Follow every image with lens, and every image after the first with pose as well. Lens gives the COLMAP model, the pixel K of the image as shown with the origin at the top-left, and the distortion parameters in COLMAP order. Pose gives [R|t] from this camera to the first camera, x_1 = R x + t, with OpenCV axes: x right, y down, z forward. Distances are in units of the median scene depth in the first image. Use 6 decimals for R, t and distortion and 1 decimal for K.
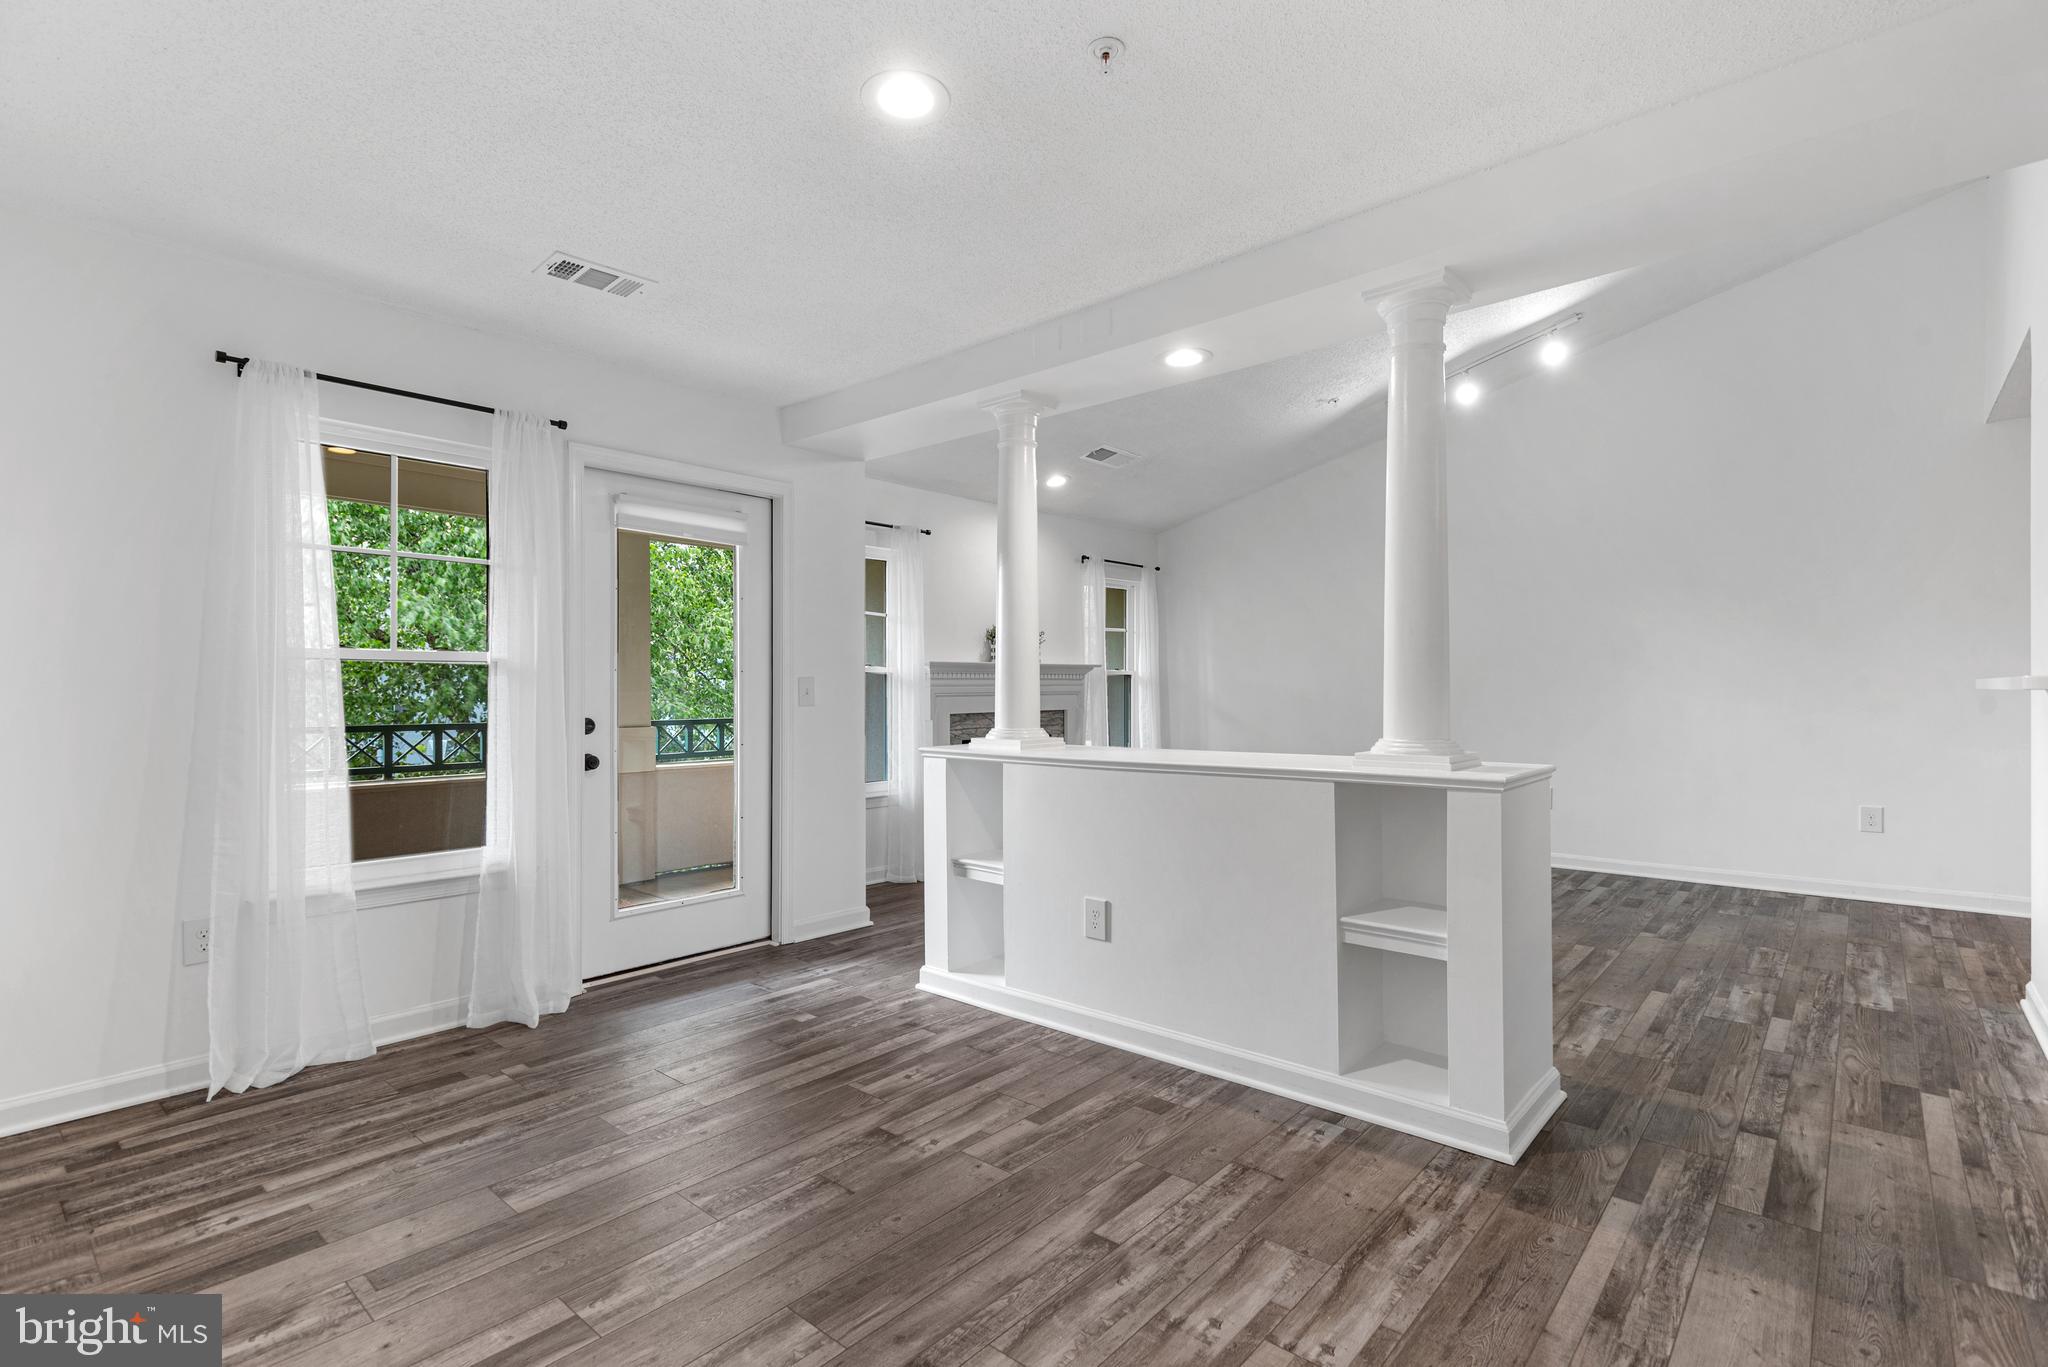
lens RADIAL K [[964.2, 0, 1024.0], [0, 964.2, 683.5], [0, 0, 1]] dist [-0.001689, -0.000654]
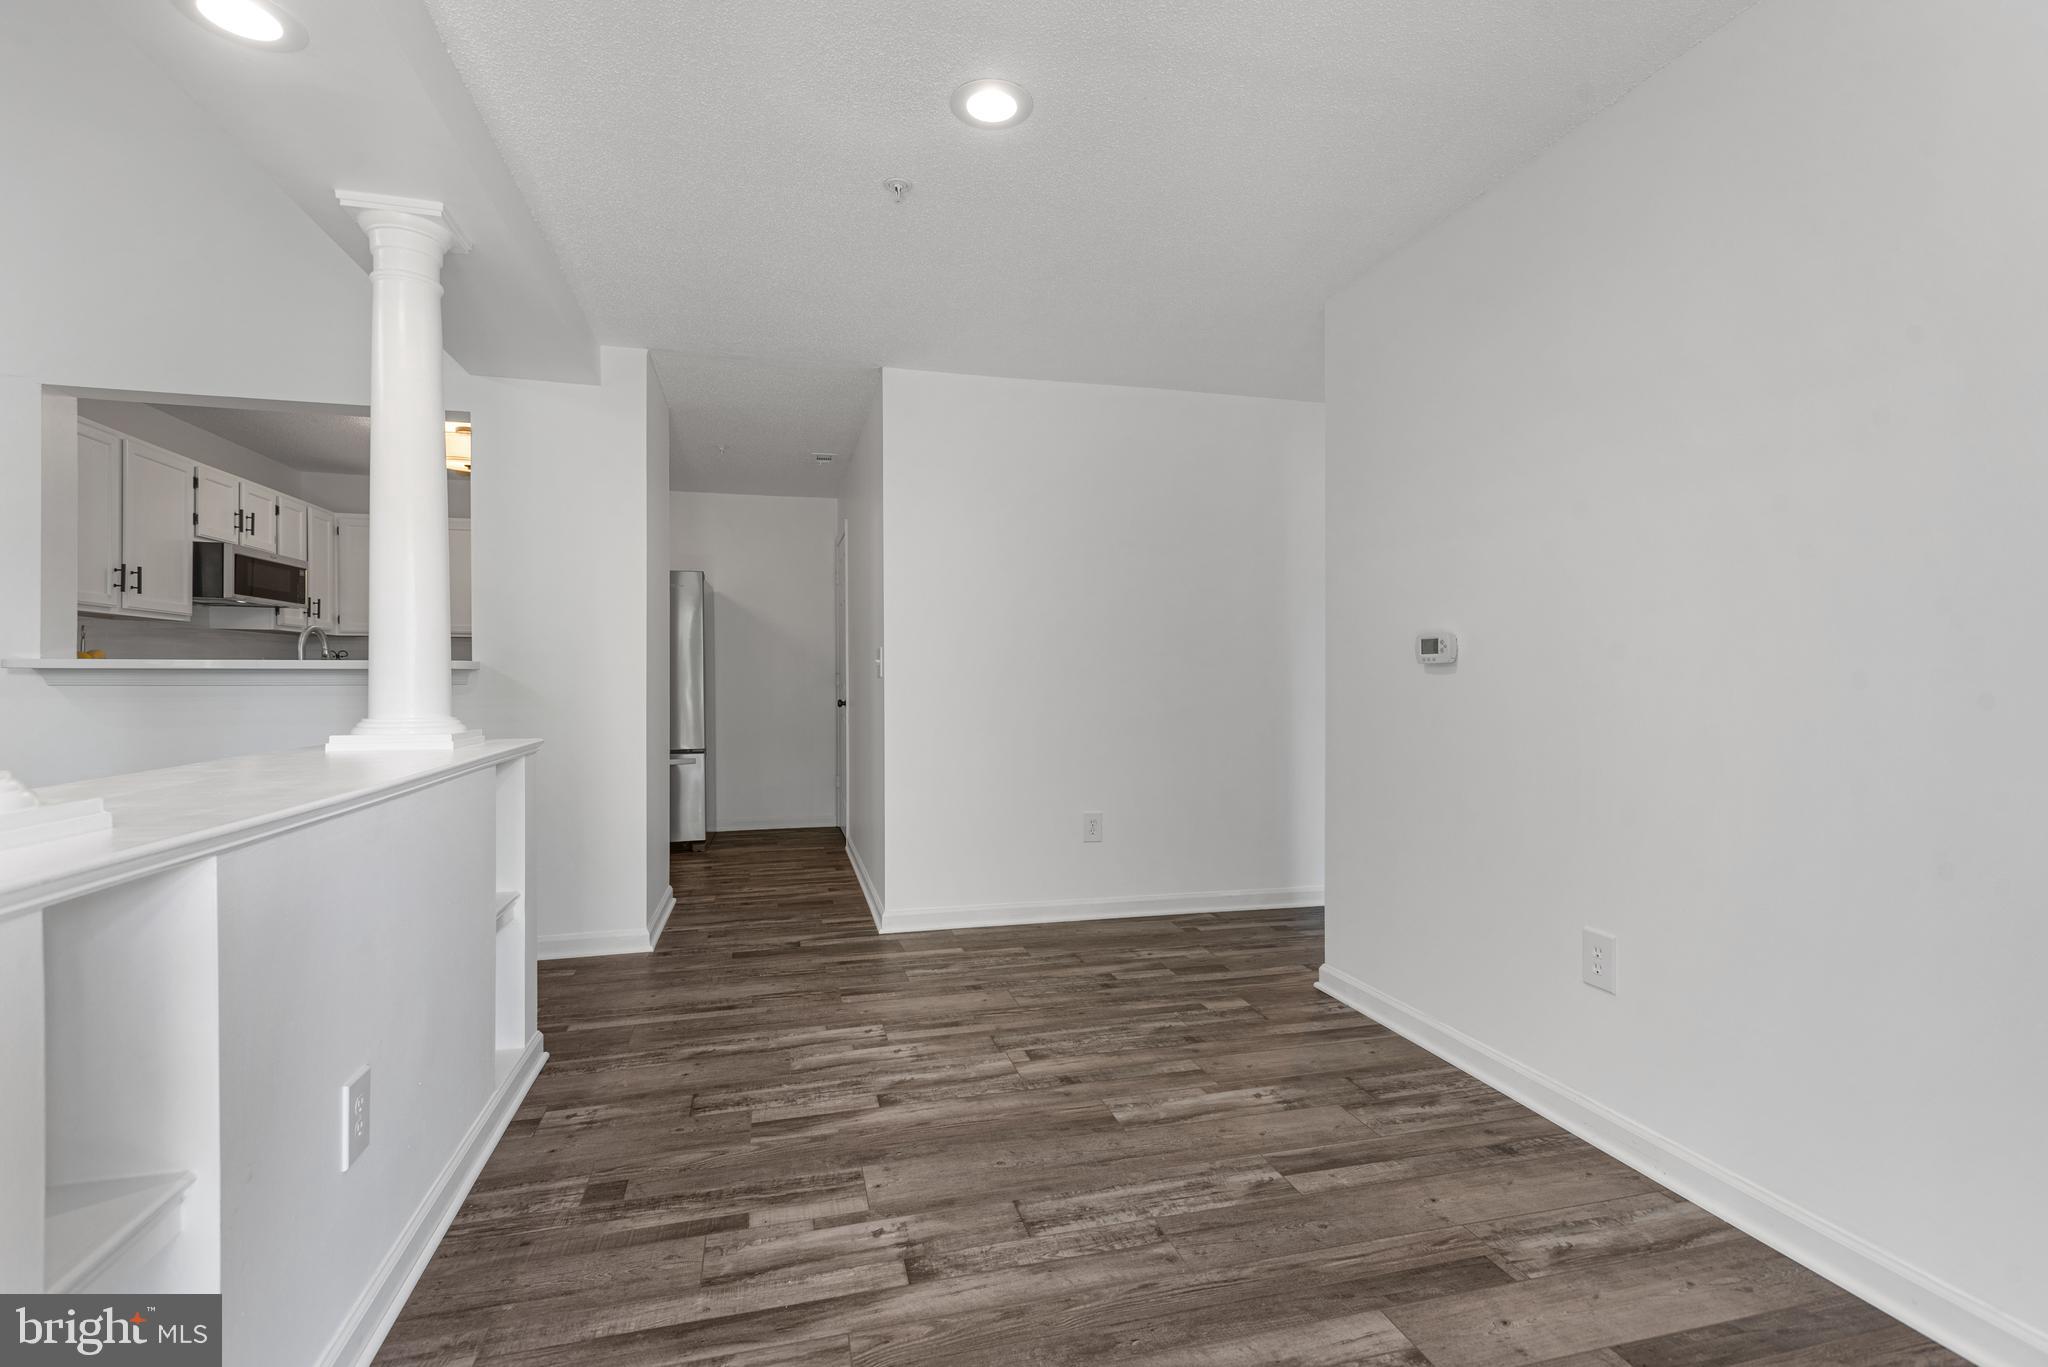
lens RADIAL K [[964.2, 0, 1024.0], [0, 964.2, 683.5], [0, 0, 1]] dist [-0.001689, -0.000654]
pose [[-0.833872, 0.000300, 0.551957, -0.723408], [0.000032, 1.000000, -0.000495, 0.032609], [-0.551957, -0.000396, -0.833872, 1.836189]]
